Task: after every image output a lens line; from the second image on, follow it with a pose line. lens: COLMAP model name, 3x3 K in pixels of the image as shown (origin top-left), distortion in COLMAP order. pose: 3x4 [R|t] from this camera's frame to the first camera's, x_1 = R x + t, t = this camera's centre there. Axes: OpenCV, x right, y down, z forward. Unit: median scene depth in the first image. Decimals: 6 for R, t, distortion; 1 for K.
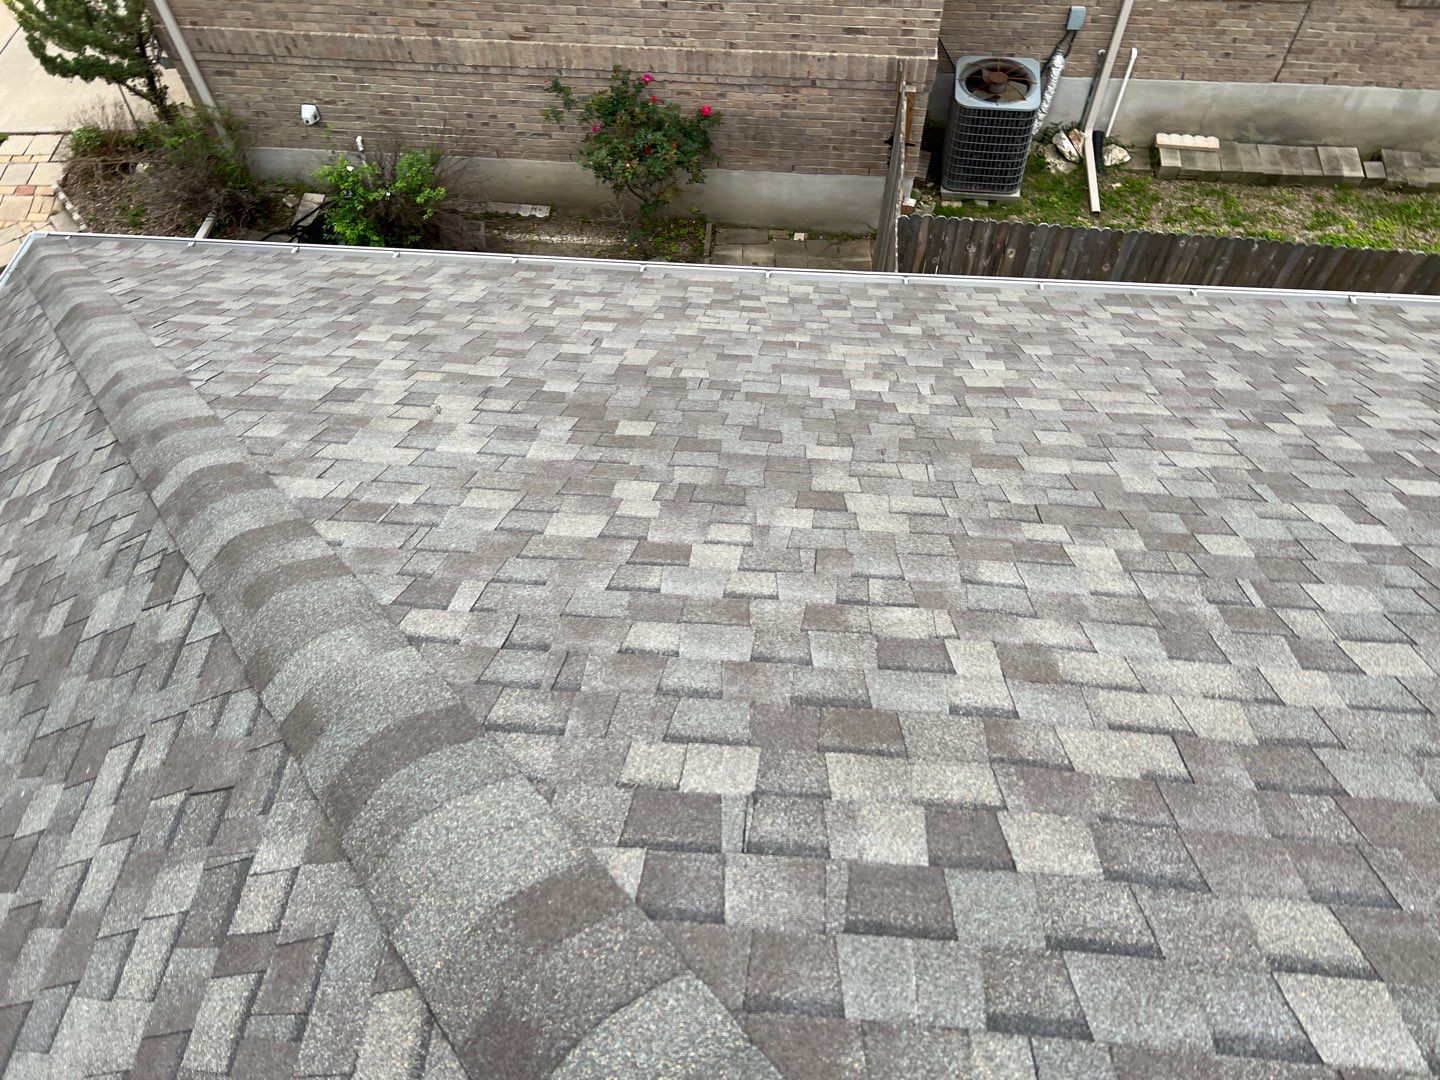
lens RADIAL K [[1088.6, 0, 723.3], [0, 1088.6, 540.4], [0, 0, 1]] dist [0.056784, -0.065611]
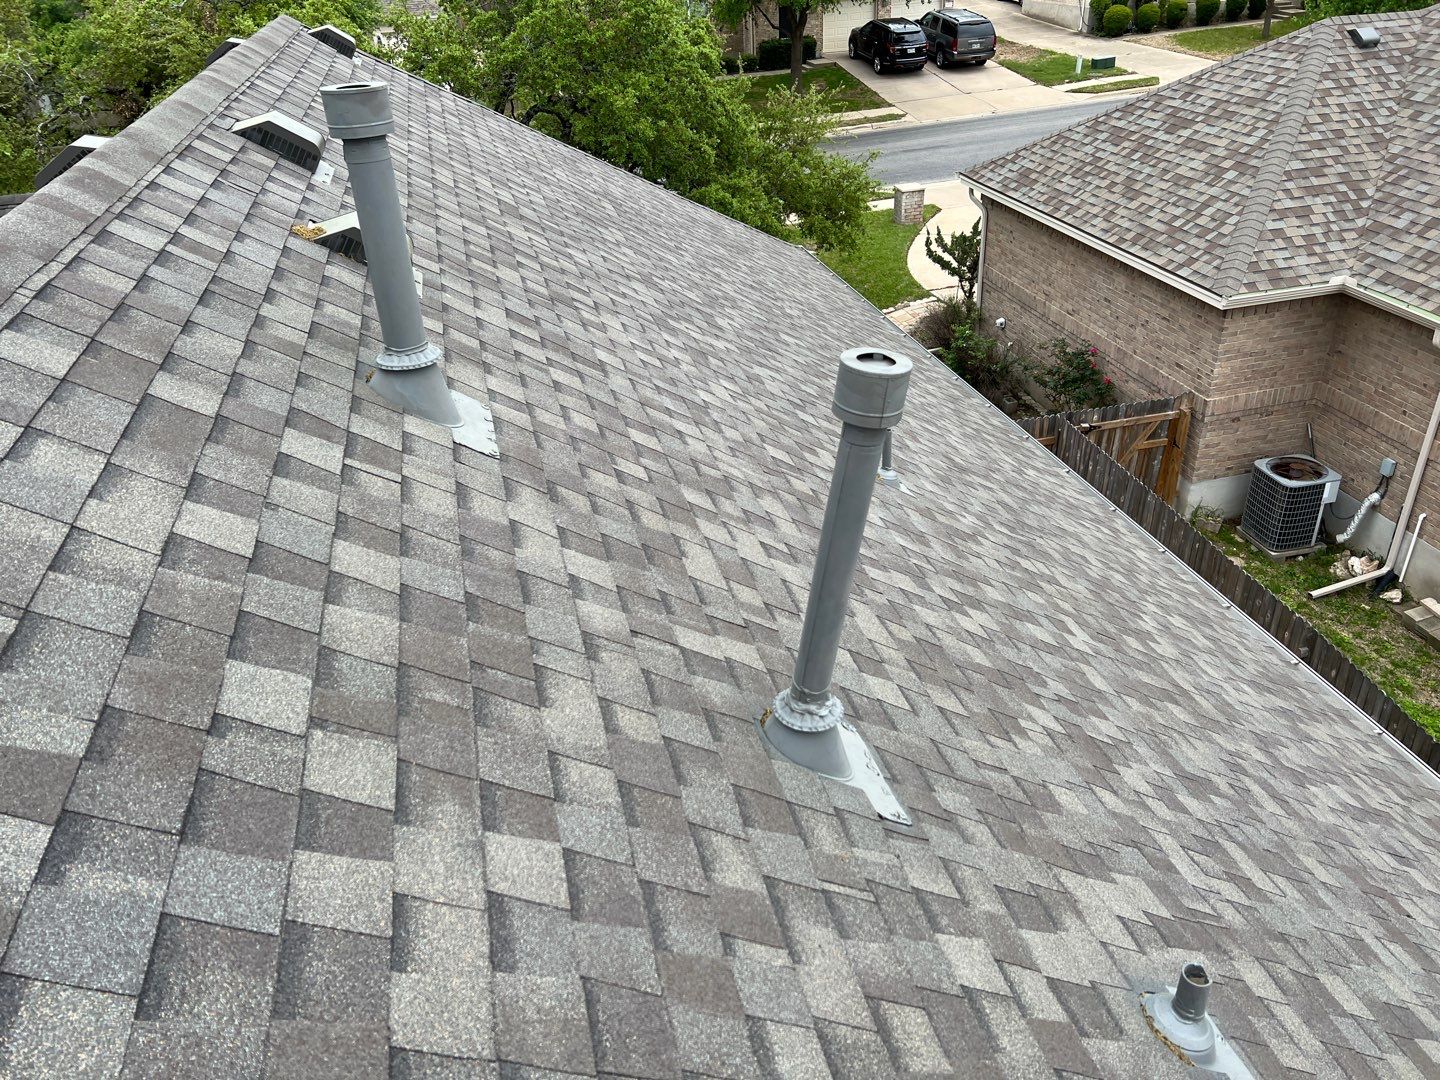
lens RADIAL K [[1088.6, 0, 718.4], [0, 1088.6, 542.2], [0, 0, 1]] dist [0.056784, -0.065611]
pose [[0.329474, 0.483064, -0.811231, 1.161952], [-0.764207, 0.641015, 0.071329, 0.090730], [0.554468, 0.596447, 0.580359, -0.135195]]
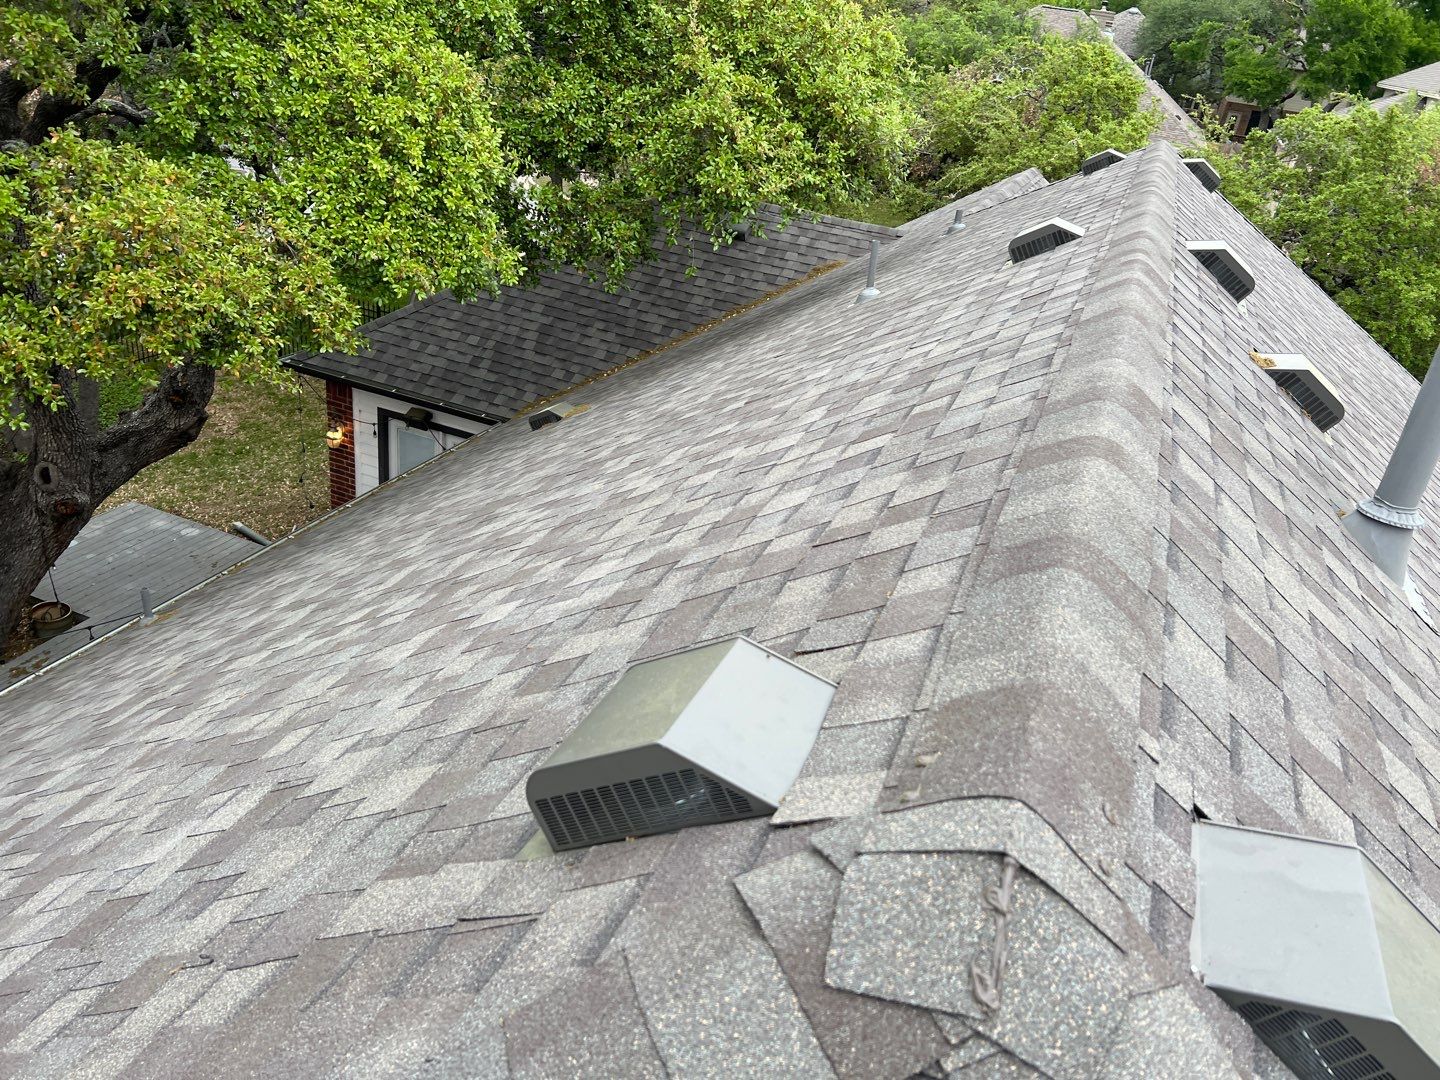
lens RADIAL K [[1088.6, 0, 733.4], [0, 1088.6, 540.6], [0, 0, 1]] dist [0.056784, -0.065611]
pose [[-0.262497, 0.426756, -0.865433, 1.196018], [-0.866850, 0.289686, 0.405774, 0.185267], [0.423870, 0.856716, 0.293892, -0.208136]]
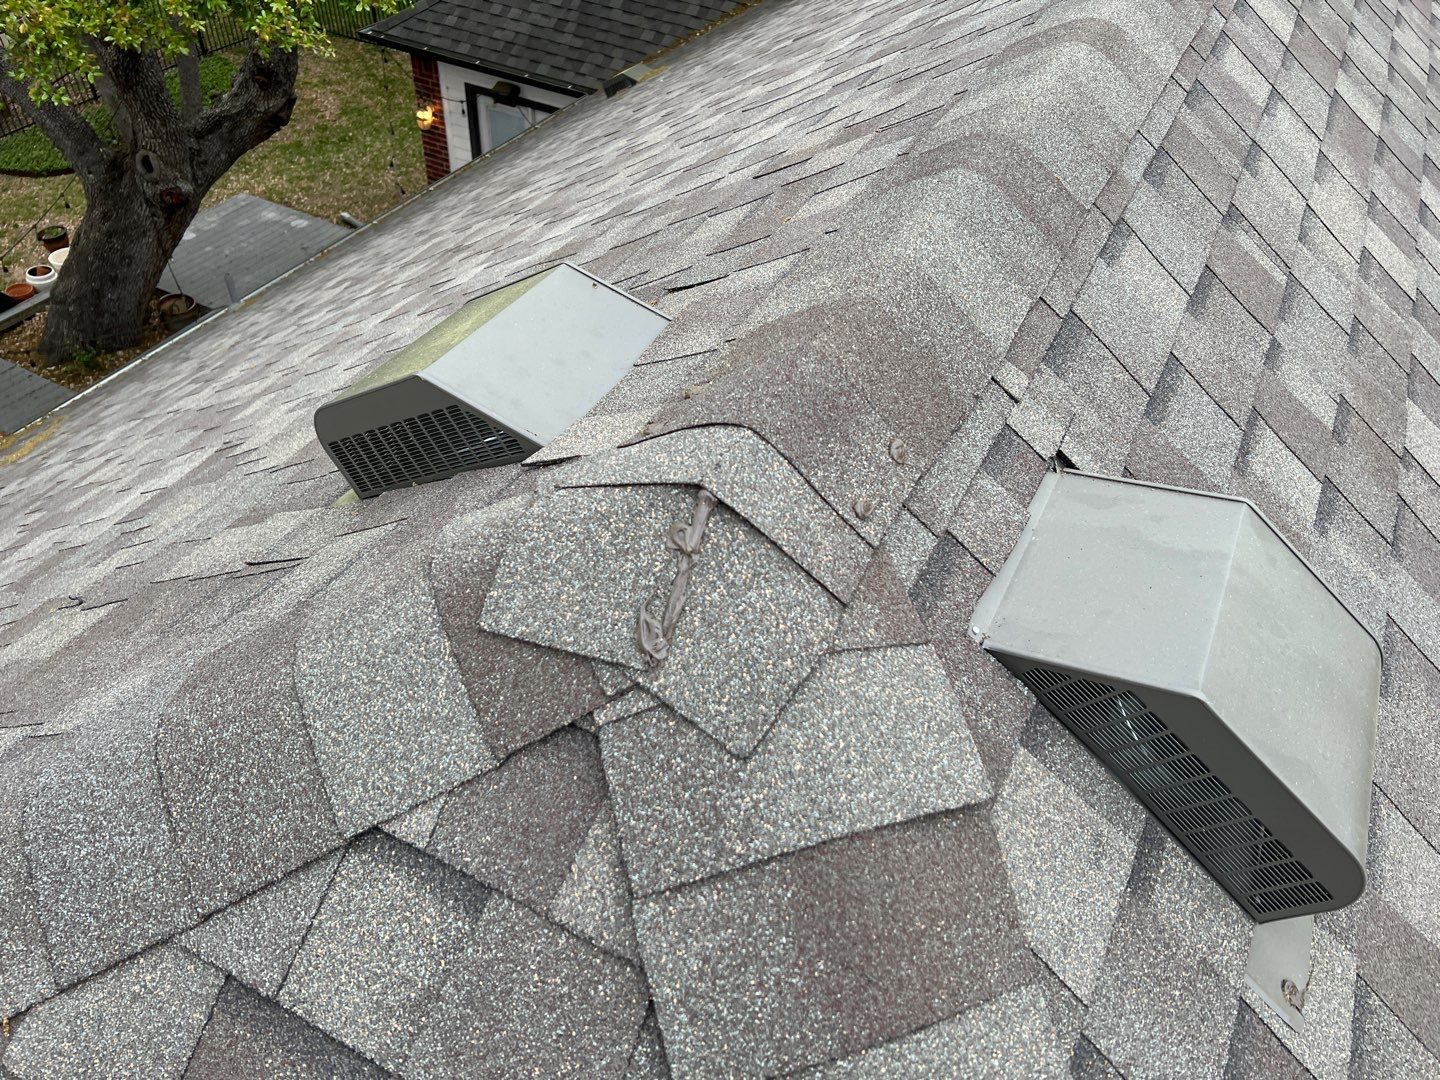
lens RADIAL K [[1088.6, 0, 720.1], [0, 1088.6, 538.3], [0, 0, 1]] dist [0.056784, -0.065611]
pose [[-0.368005, 0.636112, -0.678185, 1.172098], [-0.801538, 0.152659, 0.578128, 0.165291], [0.471285, 0.756345, 0.453688, -0.177004]]
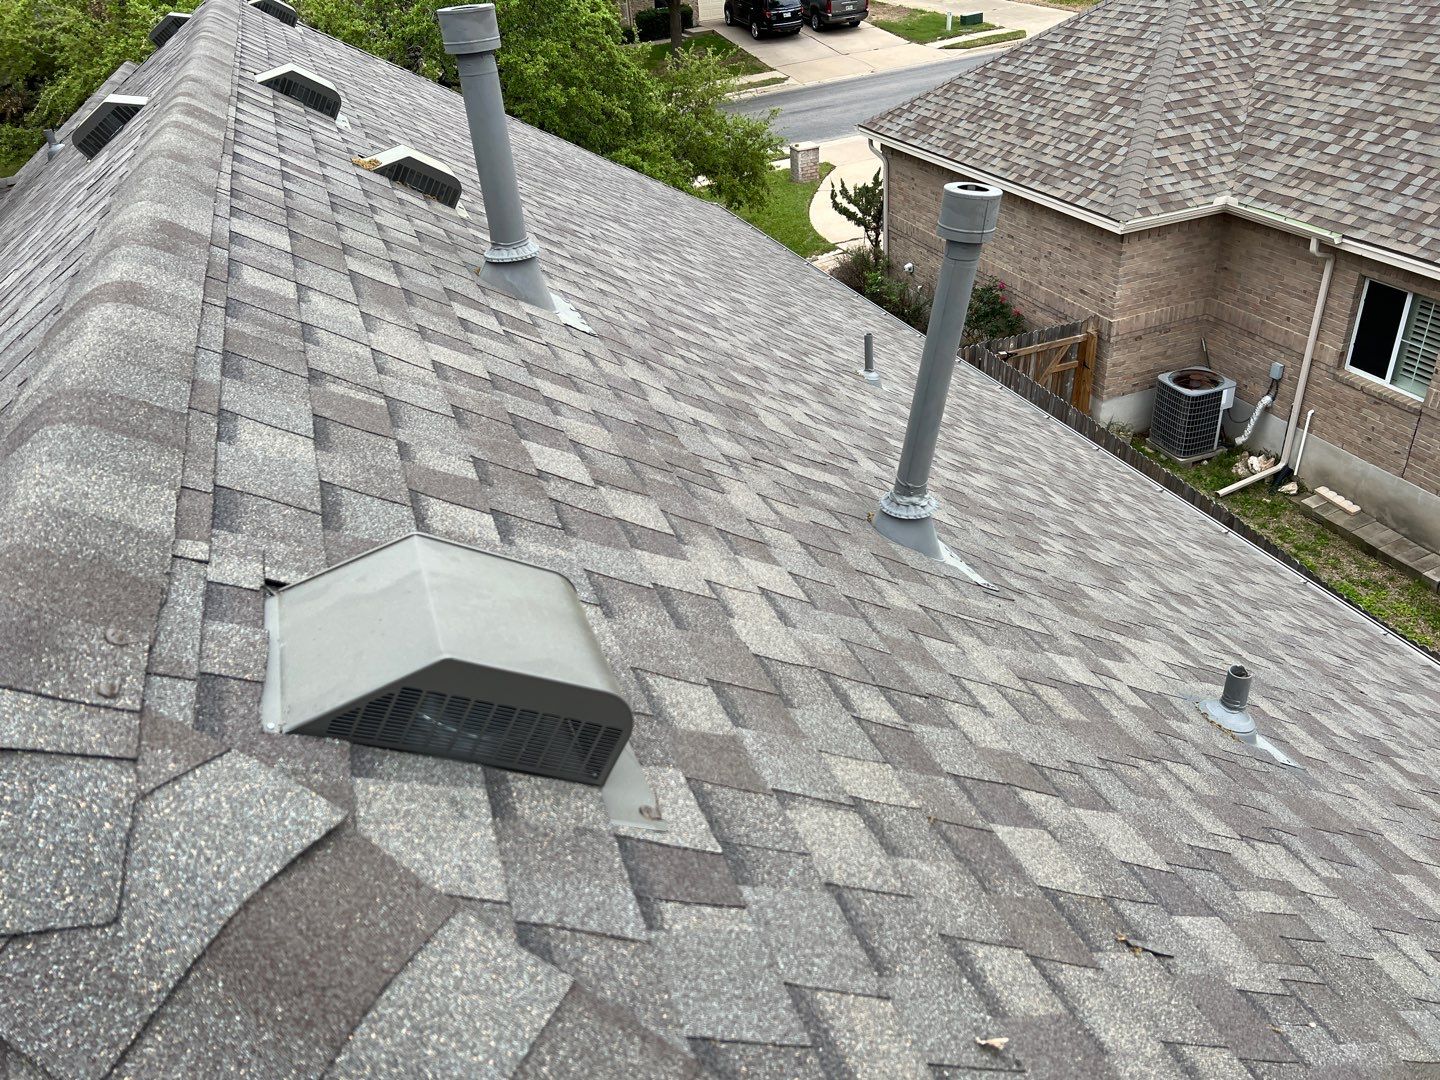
lens RADIAL K [[1088.6, 0, 720.1], [0, 1088.6, 535.2], [0, 0, 1]] dist [0.056784, -0.065611]
pose [[0.437619, 0.462019, -0.771381, 1.199472], [-0.711570, 0.702409, 0.017022, 0.156569], [0.549689, 0.541442, 0.636146, -0.173132]]
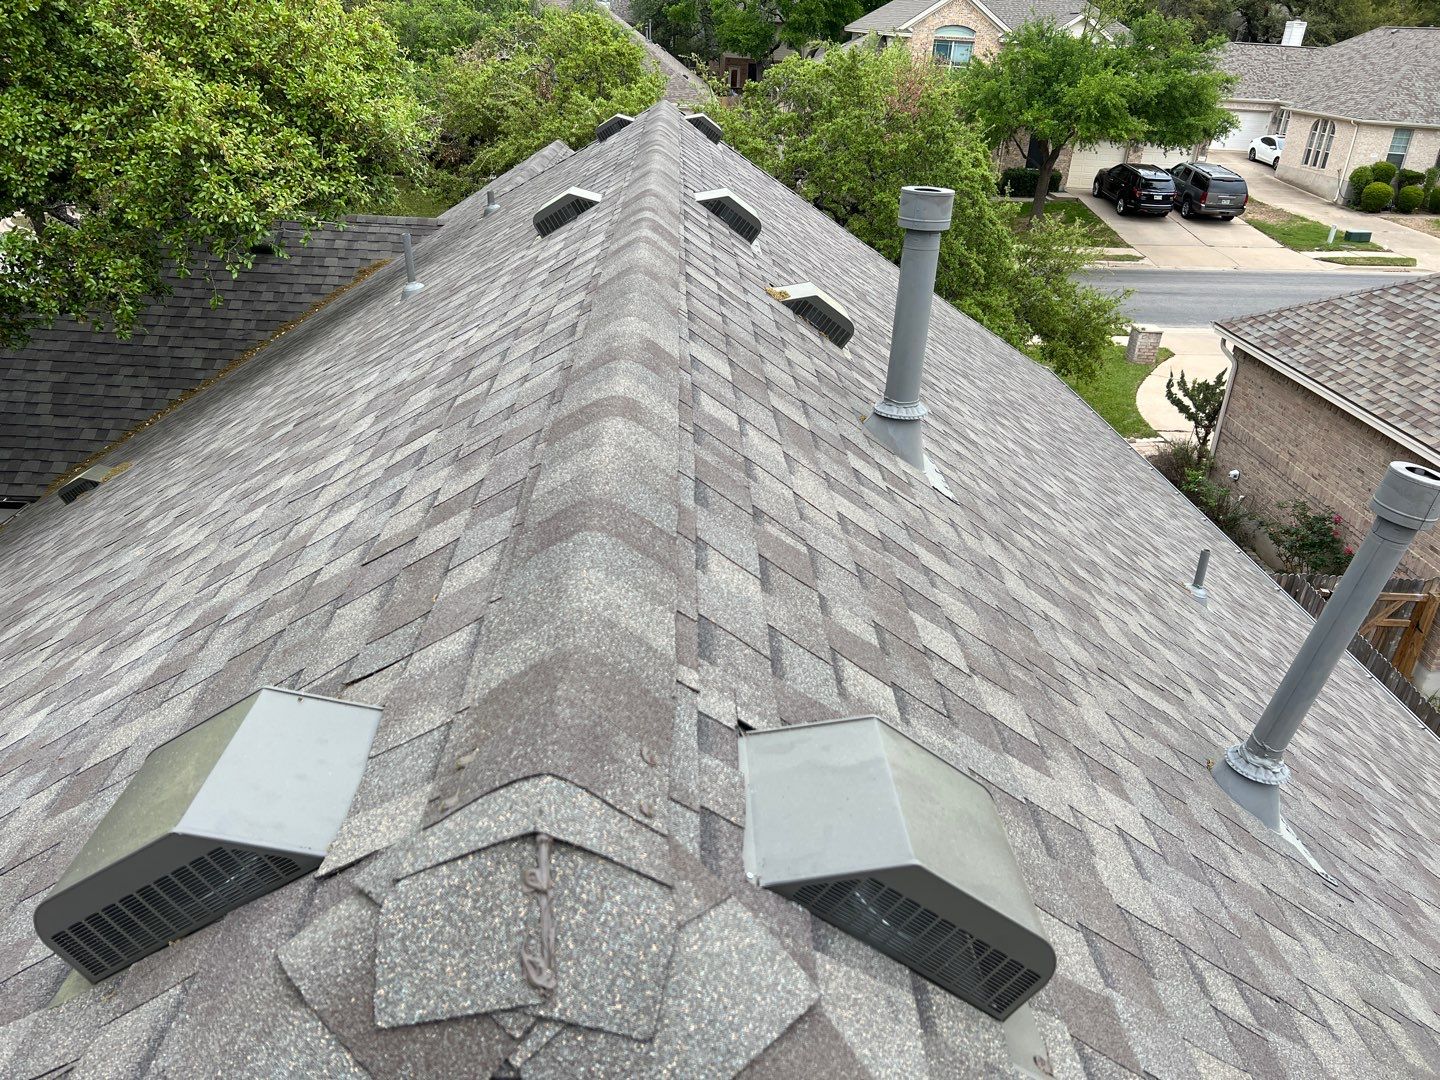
lens RADIAL K [[1088.6, 0, 722.4], [0, 1088.6, 535.0], [0, 0, 1]] dist [0.056784, -0.065611]
pose [[0.130621, 0.452533, -0.882129, 1.192993], [-0.858598, 0.496520, 0.127579, 0.171974], [0.495729, 0.740730, 0.453400, -0.200654]]
